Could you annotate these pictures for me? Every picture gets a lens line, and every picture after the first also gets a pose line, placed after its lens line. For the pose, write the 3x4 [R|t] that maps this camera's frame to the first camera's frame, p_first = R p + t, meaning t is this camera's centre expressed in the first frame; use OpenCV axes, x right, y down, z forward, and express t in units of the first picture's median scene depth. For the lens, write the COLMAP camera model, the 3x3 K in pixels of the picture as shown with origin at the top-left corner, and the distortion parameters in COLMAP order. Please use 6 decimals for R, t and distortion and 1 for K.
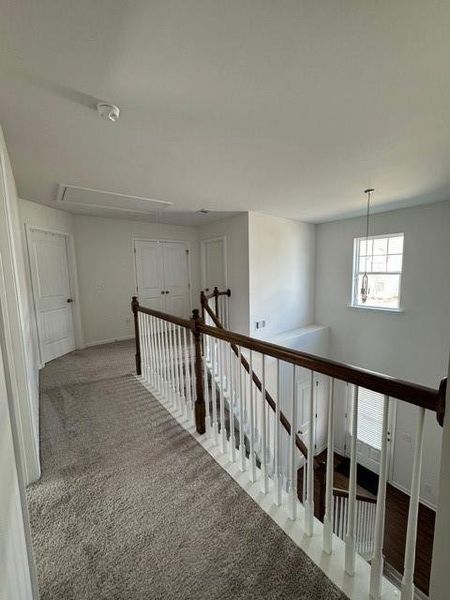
lens RADIAL K [[240.2, 0, 225.5], [0, 240.2, 299.1], [0, 0, 1]] dist [0.000639, -0.000186]
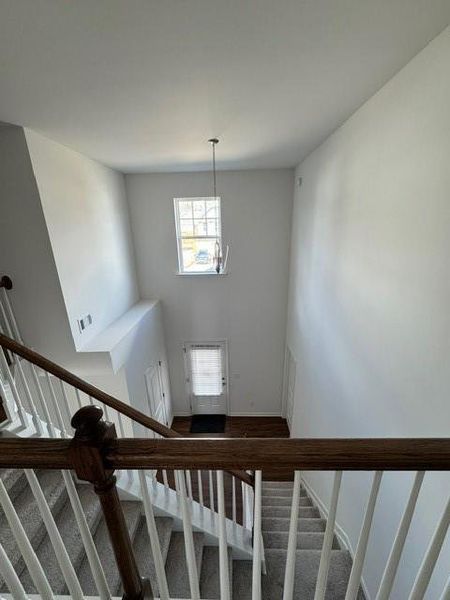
lens RADIAL K [[240.2, 0, 227.1], [0, 240.2, 303.1], [0, 0, 1]] dist [0.000639, -0.000186]
pose [[0.656362, -0.227936, 0.719190, -0.066391], [0.099716, 0.971116, 0.216774, -0.052110], [-0.747827, -0.070568, 0.660132, 0.253210]]
